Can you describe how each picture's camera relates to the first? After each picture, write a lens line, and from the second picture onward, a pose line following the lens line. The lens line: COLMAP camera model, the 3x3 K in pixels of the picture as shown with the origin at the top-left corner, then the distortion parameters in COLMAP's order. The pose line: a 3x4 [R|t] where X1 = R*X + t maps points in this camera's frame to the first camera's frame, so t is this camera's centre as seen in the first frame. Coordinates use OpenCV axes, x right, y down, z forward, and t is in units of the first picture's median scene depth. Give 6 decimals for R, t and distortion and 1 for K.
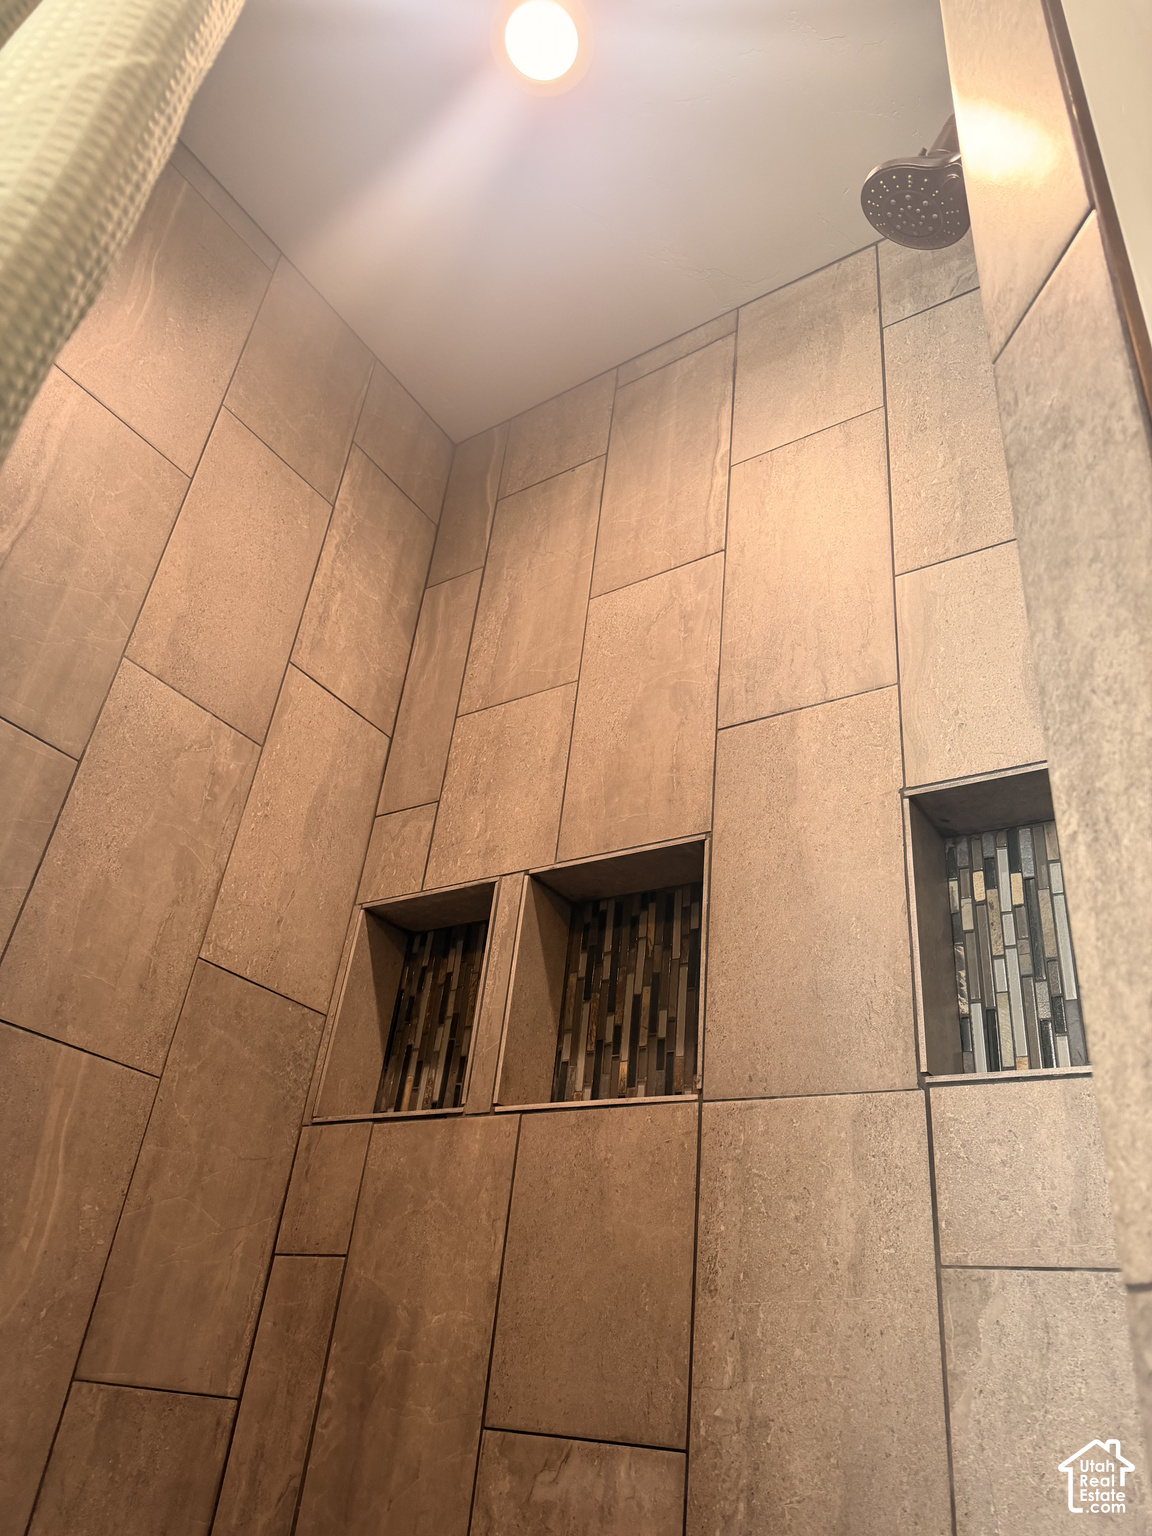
lens RADIAL K [[1080.0, 0, 576.0], [0, 1080.0, 768.0], [0, 0, 1]] dist [0.122203, -0.212451]
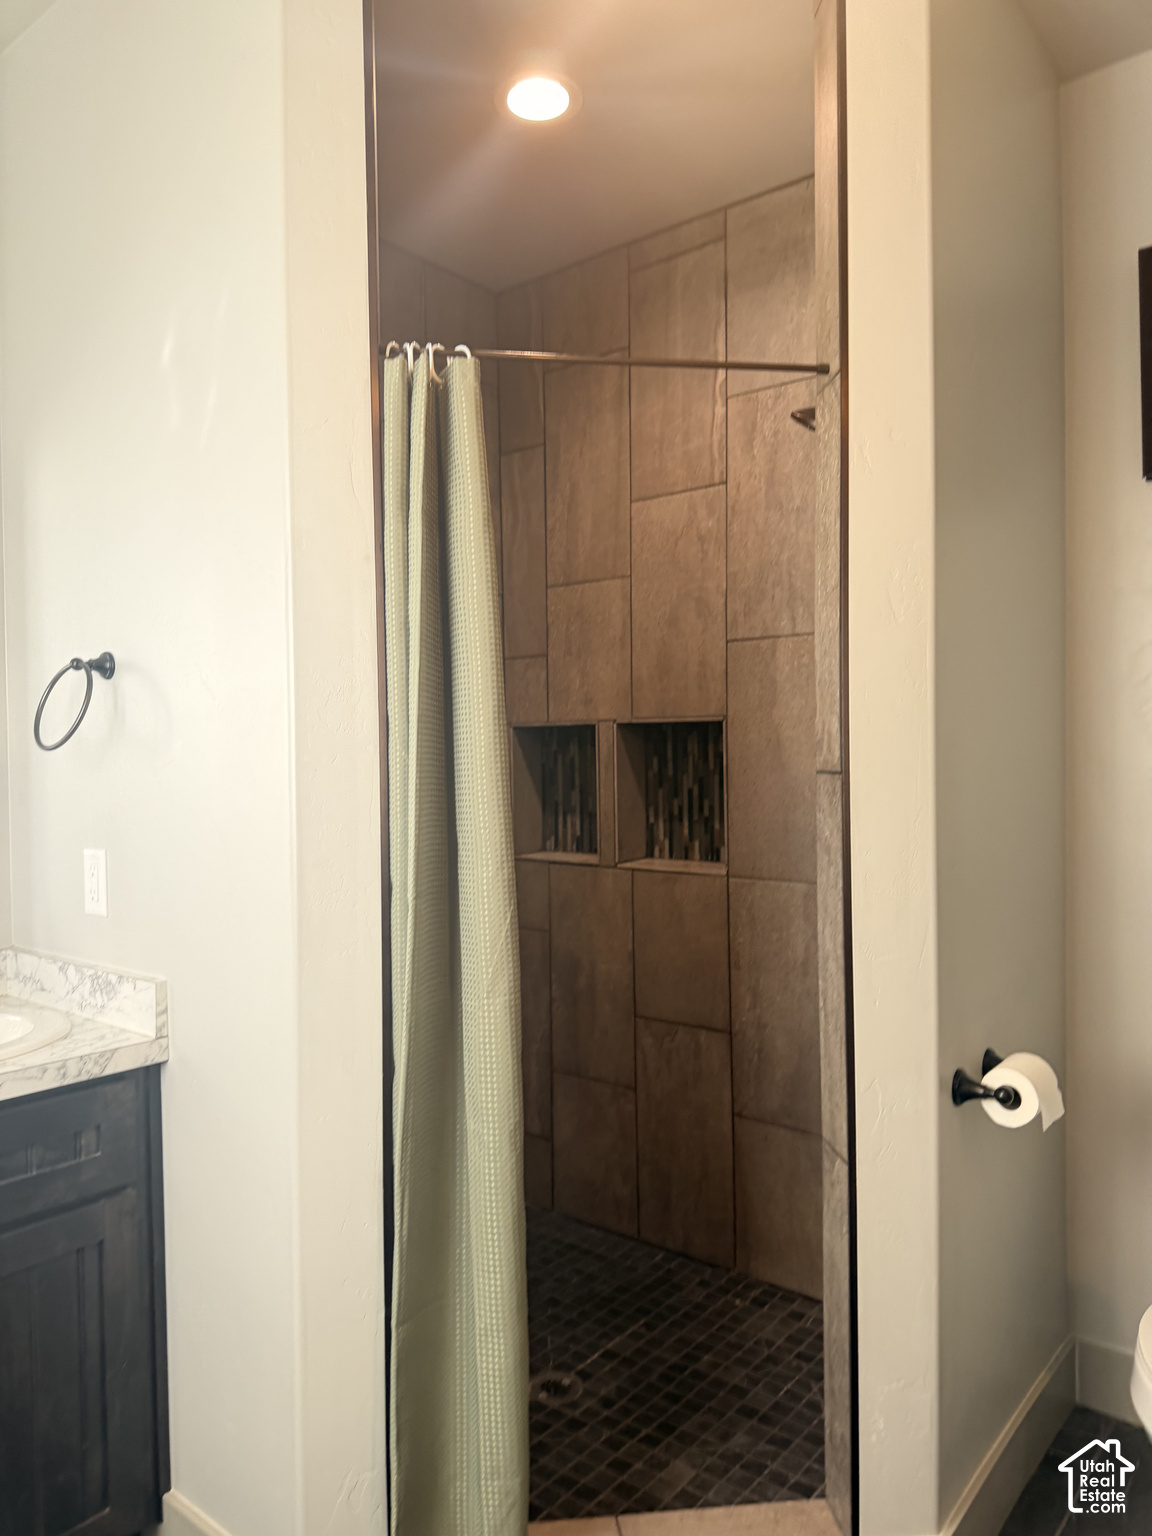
lens RADIAL K [[1080.0, 0, 576.0], [0, 1080.0, 768.0], [0, 0, 1]] dist [0.122203, -0.212451]
pose [[0.989252, -0.112679, -0.093191, 0.039957], [0.145000, 0.838190, 0.525749, -0.711155], [0.018871, -0.533611, 0.845520, -0.400328]]
